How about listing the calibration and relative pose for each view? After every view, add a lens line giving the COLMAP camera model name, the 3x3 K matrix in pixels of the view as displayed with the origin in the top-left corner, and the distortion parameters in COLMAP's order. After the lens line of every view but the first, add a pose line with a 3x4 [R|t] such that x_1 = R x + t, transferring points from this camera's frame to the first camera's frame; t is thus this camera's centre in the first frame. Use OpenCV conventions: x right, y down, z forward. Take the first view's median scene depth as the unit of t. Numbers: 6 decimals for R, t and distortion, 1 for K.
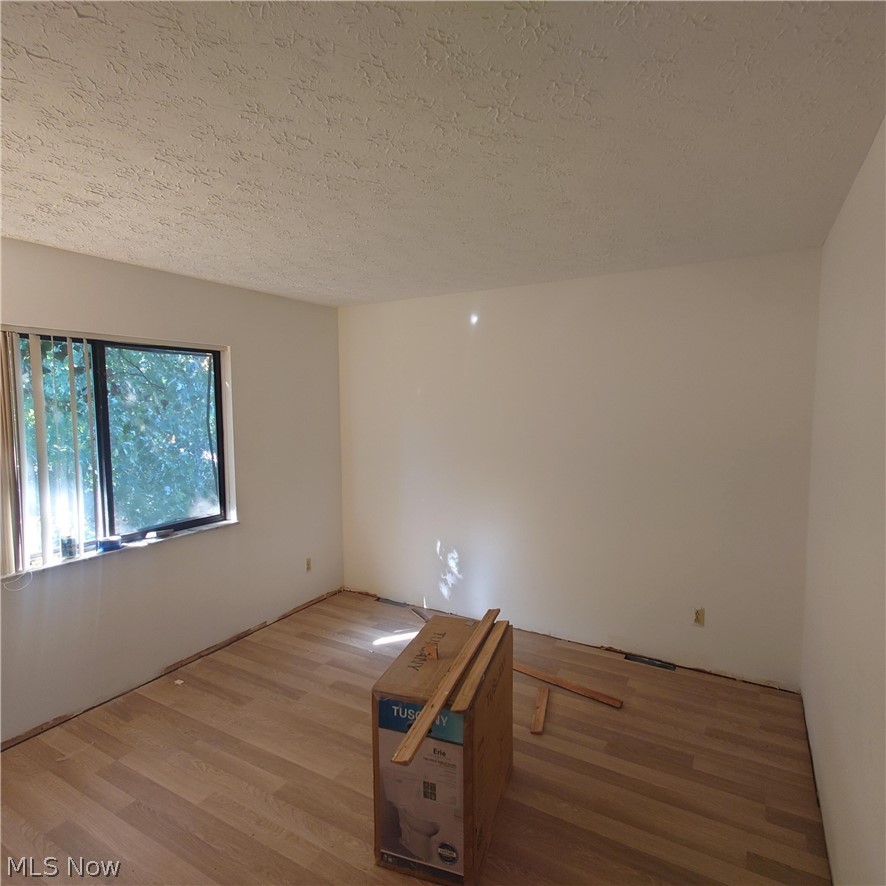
lens RADIAL K [[531.5, 0, 451.2], [0, 531.5, 443.1], [0, 0, 1]] dist [0.005473, -0.001392]
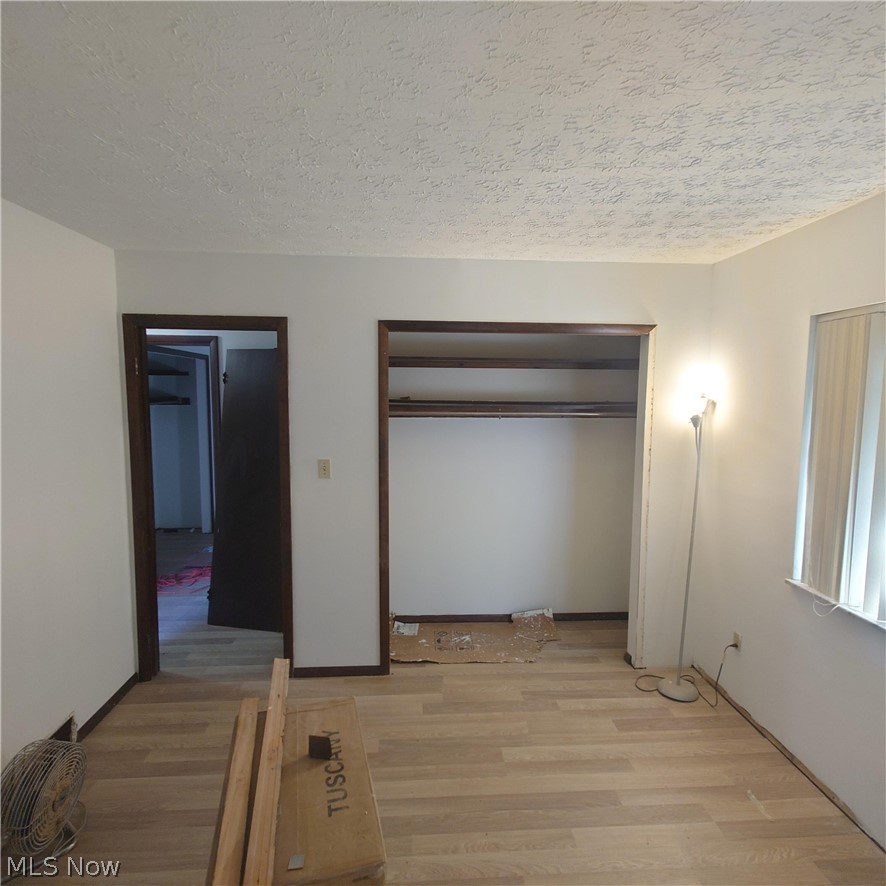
lens RADIAL K [[531.5, 0, 451.2], [0, 531.5, 443.1], [0, 0, 1]] dist [0.005473, -0.001392]
pose [[-0.836675, 0.053775, -0.545054, 0.175783], [-0.038530, 0.986924, 0.156514, -0.133594], [0.546343, 0.151953, -0.823662, 1.540588]]
